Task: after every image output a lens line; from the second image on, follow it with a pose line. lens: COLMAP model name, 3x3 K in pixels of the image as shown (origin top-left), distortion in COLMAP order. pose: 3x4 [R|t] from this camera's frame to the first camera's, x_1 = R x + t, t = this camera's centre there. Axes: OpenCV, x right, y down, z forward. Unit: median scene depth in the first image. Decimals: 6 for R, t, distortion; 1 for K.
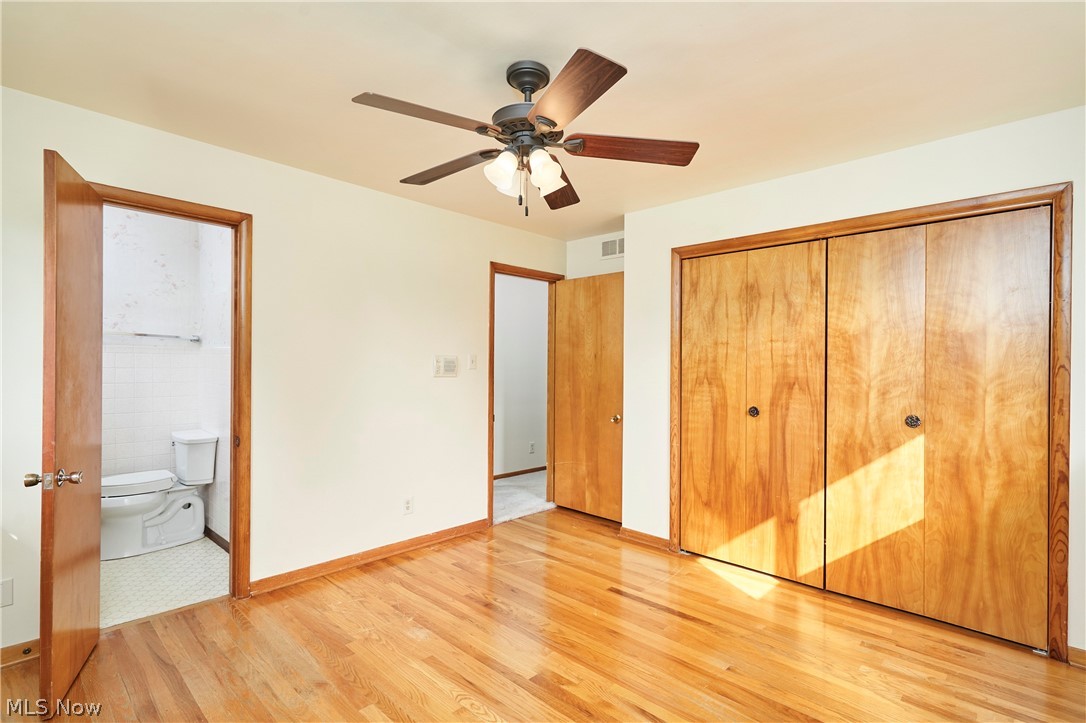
lens RADIAL K [[505.2, 0, 546.8], [0, 505.2, 365.8], [0, 0, 1]] dist [-0.000776, 0.000025]
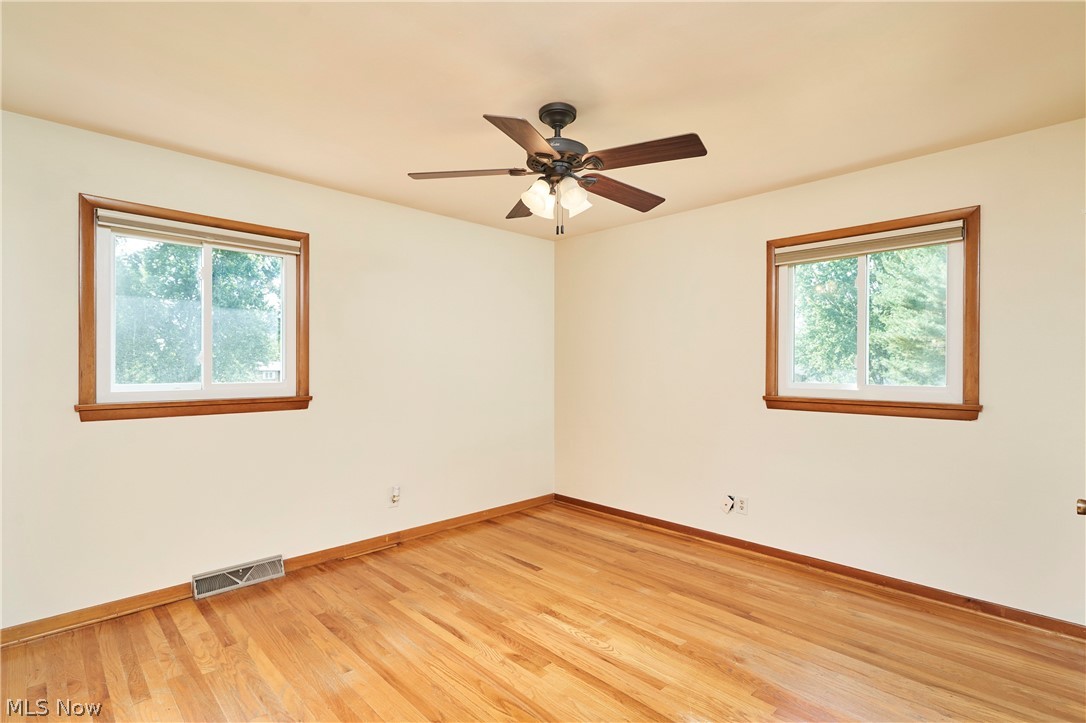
lens RADIAL K [[505.2, 0, 546.8], [0, 505.2, 365.8], [0, 0, 1]] dist [-0.000776, 0.000025]
pose [[-0.999415, -0.010696, 0.032499, -0.055204], [-0.010706, 0.999943, -0.000121, 0.004424], [-0.032495, -0.000469, -0.999472, 2.102688]]
